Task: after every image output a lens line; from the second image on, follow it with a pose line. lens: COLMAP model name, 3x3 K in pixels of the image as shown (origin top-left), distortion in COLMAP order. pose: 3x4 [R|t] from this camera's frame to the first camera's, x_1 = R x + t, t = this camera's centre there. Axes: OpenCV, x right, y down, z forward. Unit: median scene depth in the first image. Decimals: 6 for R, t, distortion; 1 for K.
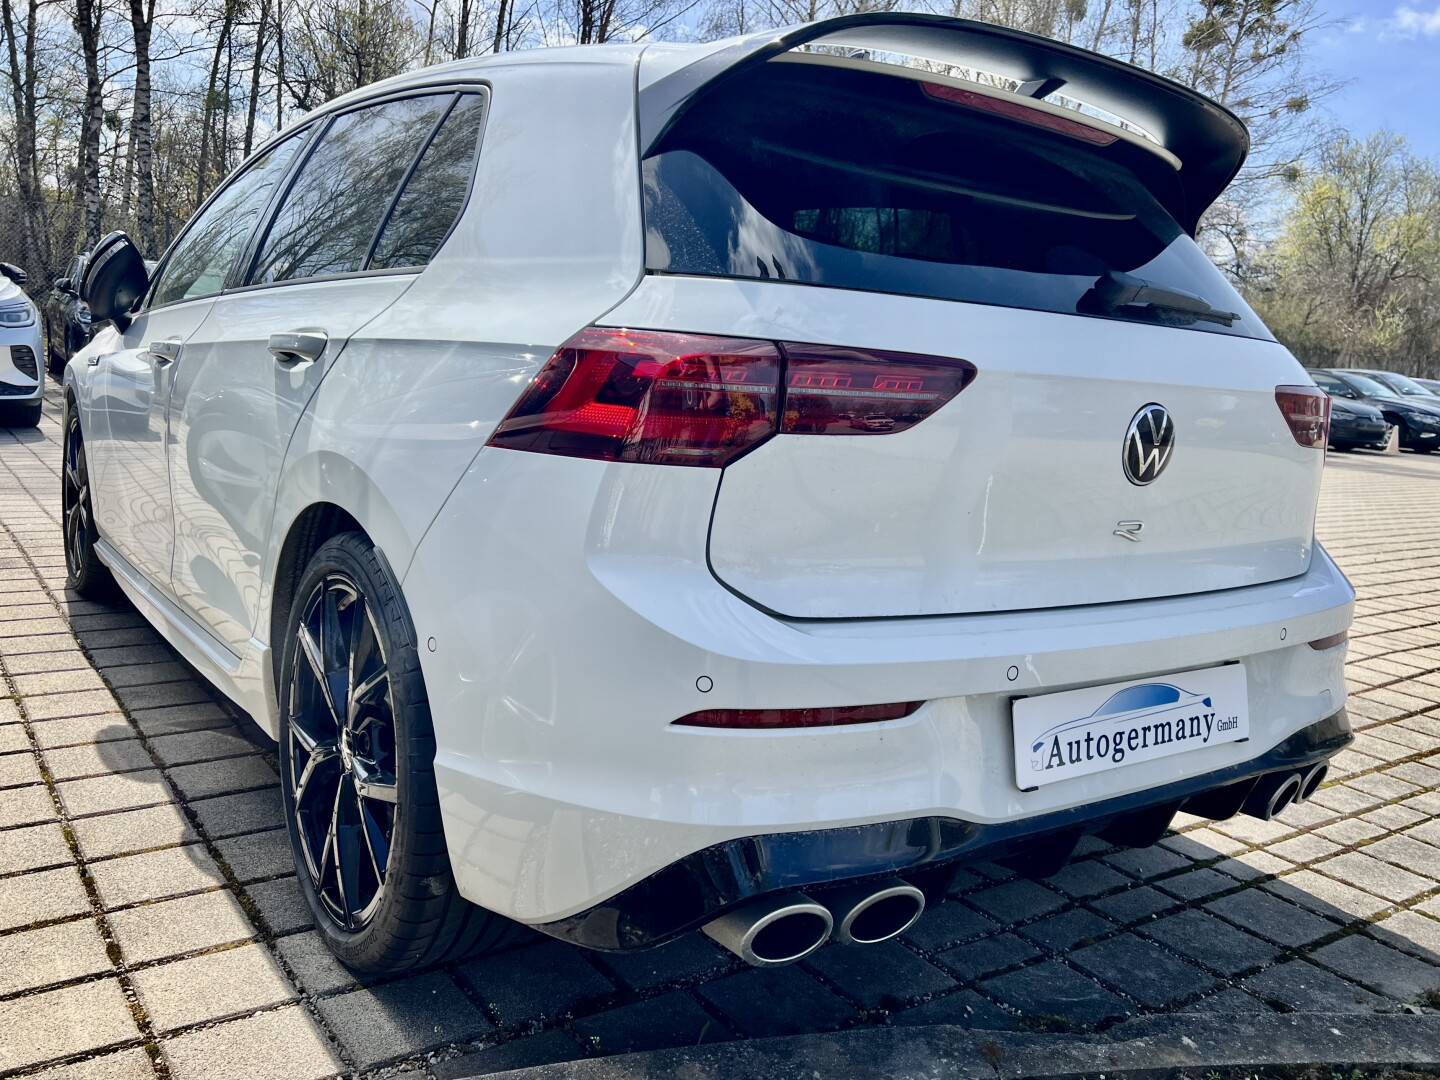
lens RADIAL K [[1175.0, 0, 727.9], [0, 1175.0, 541.0], [0, 0, 1]] dist [0.035544, -0.035249]
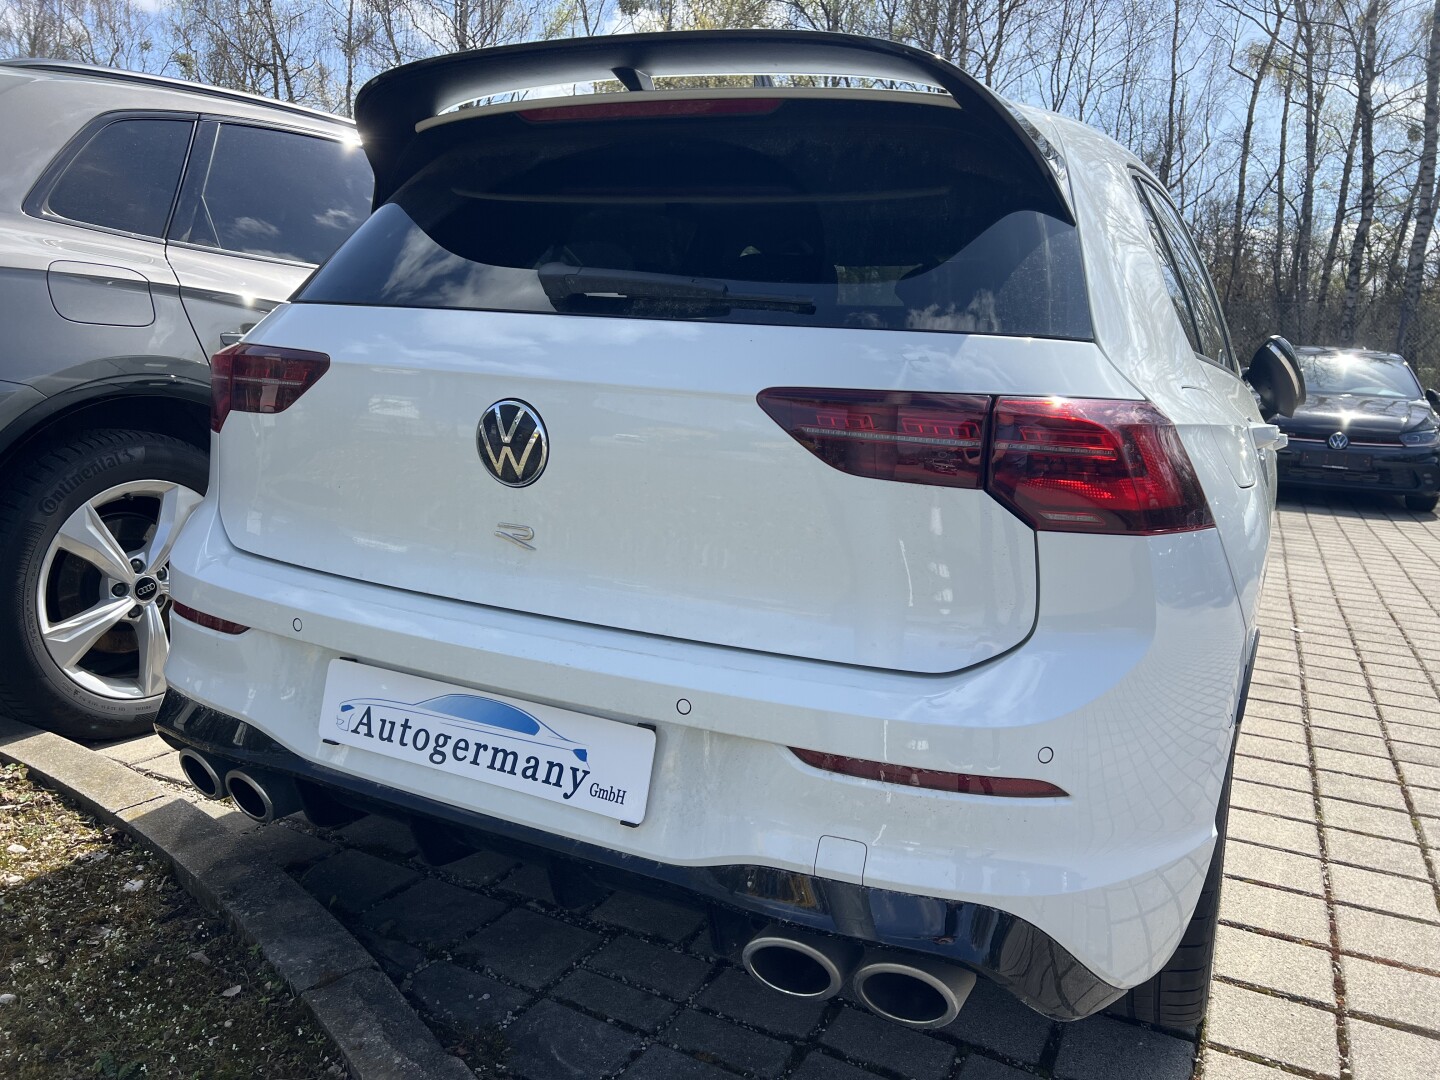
lens RADIAL K [[1092.5, 0, 732.5], [0, 1092.5, 534.7], [0, 0, 1]] dist [0.051973, -0.061088]
pose [[0.477232, 0.097619, -0.873339, 1.166475], [-0.162122, 0.986533, 0.021681, -0.055317], [0.863693, 0.131241, 0.486631, 0.714615]]
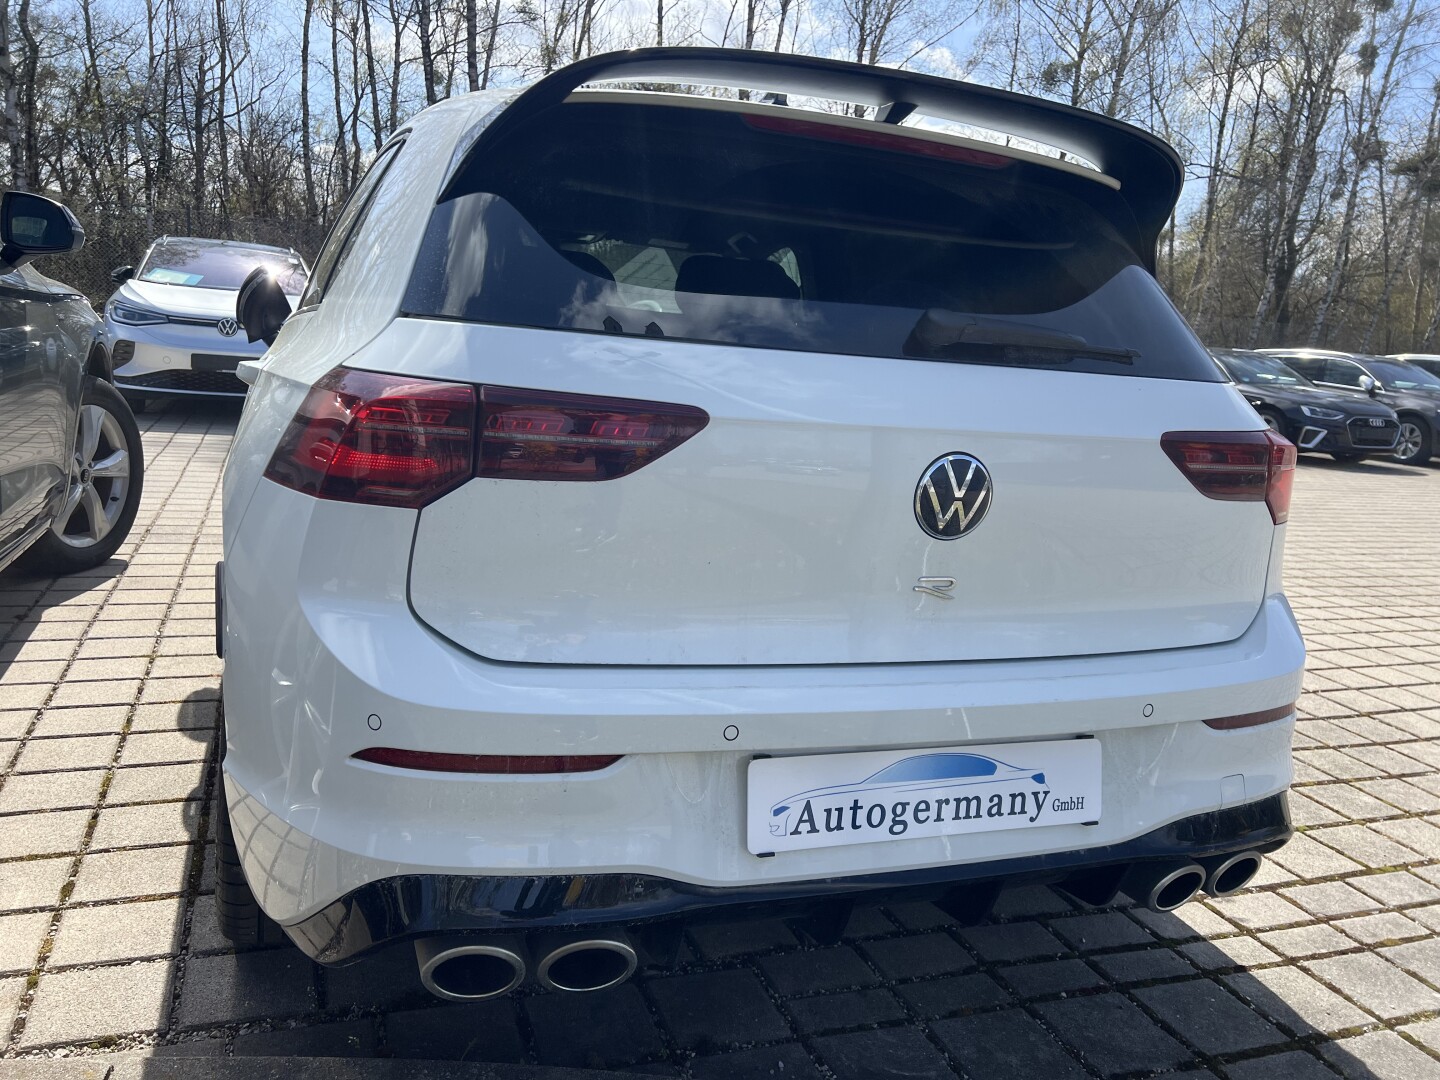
lens RADIAL K [[1092.5, 0, 711.4], [0, 1092.5, 540.4], [0, 0, 1]] dist [0.051973, -0.061088]
pose [[0.964315, 0.051489, -0.259704, 0.385436], [-0.049659, 0.998674, 0.013607, -0.048124], [0.260060, -0.000225, 0.965592, 0.115403]]
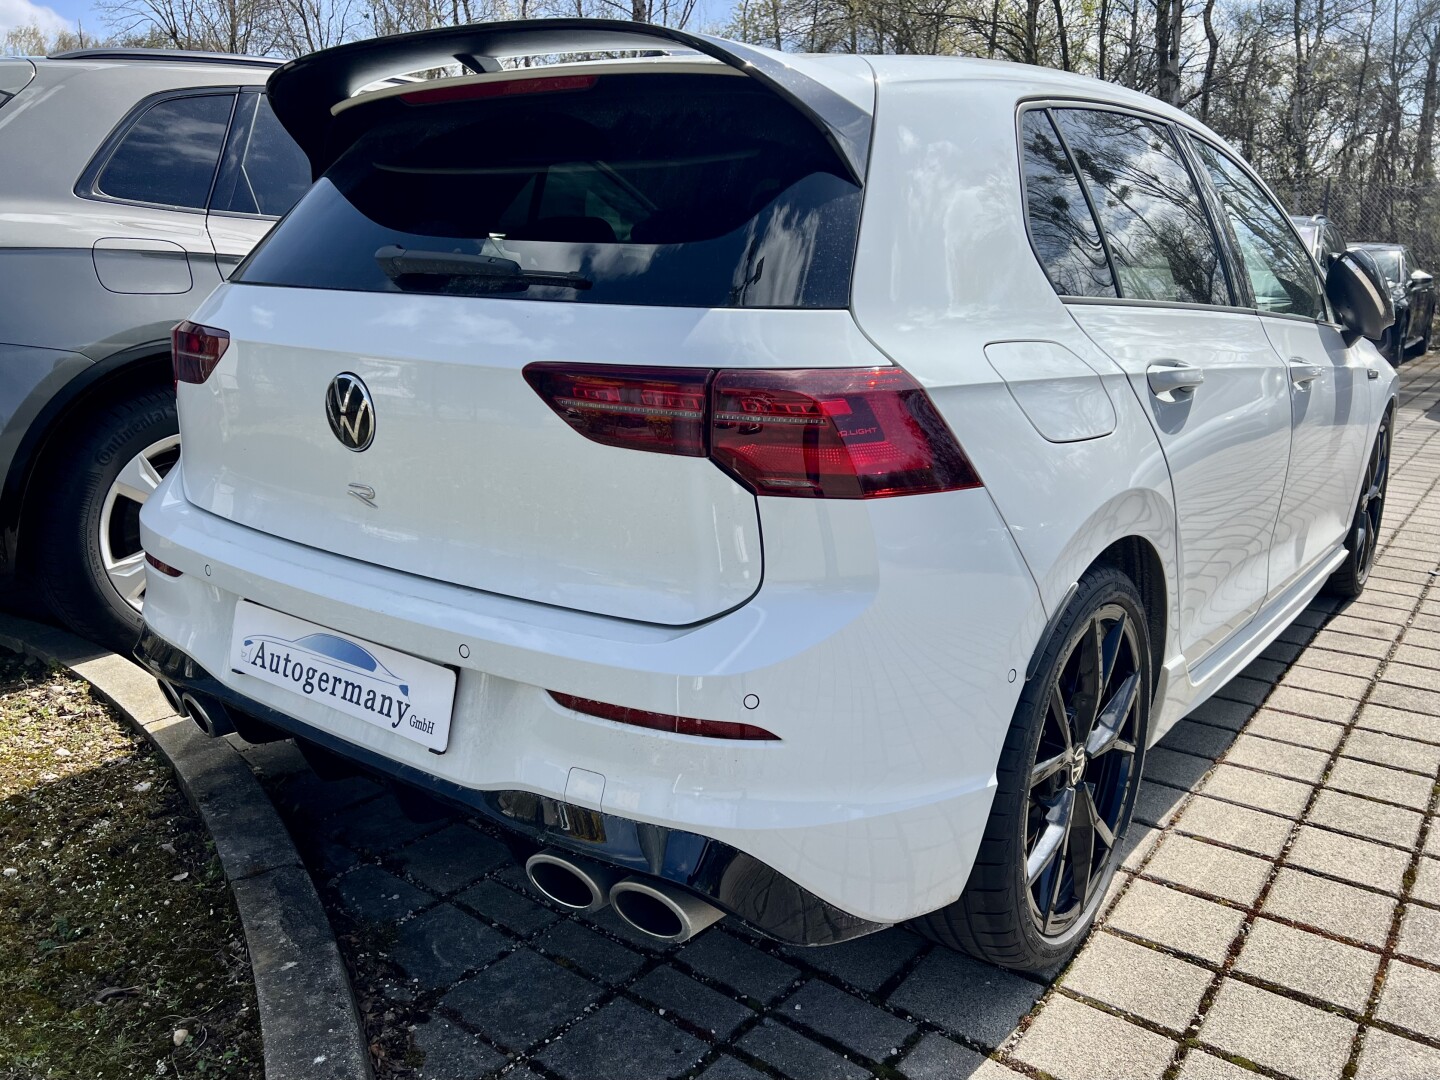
lens RADIAL K [[1151.9, 0, 718.7], [0, 1151.9, 541.6], [0, 0, 1]] dist [0.032800, -0.024004]
pose [[0.297436, 0.162519, -0.940808, 1.388623], [-0.146618, 0.981492, 0.123194, -0.138490], [0.943417, 0.101297, 0.315759, 0.964457]]
